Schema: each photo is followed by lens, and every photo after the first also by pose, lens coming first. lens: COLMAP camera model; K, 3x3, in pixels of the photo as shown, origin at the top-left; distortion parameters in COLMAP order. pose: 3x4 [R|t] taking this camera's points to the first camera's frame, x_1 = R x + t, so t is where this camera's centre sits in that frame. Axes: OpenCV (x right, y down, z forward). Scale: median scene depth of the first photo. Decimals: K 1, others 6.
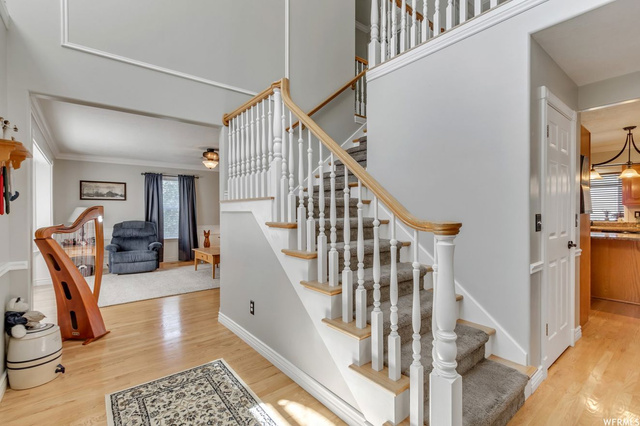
lens RADIAL K [[321.9, 0, 320.0], [0, 321.9, 213.0], [0, 0, 1]] dist [0.001080, 0.000190]
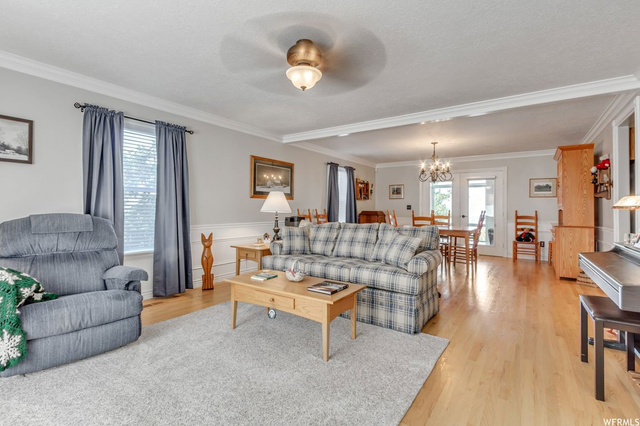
lens RADIAL K [[314.5, 0, 320.0], [0, 314.5, 213.0], [0, 0, 1]] dist [-0.001811, -0.000563]
pose [[0.960186, 0.009244, 0.279210, -0.350185], [-0.010402, 0.999942, 0.002668, 0.017612], [-0.279169, -0.005466, 0.960226, 0.497422]]
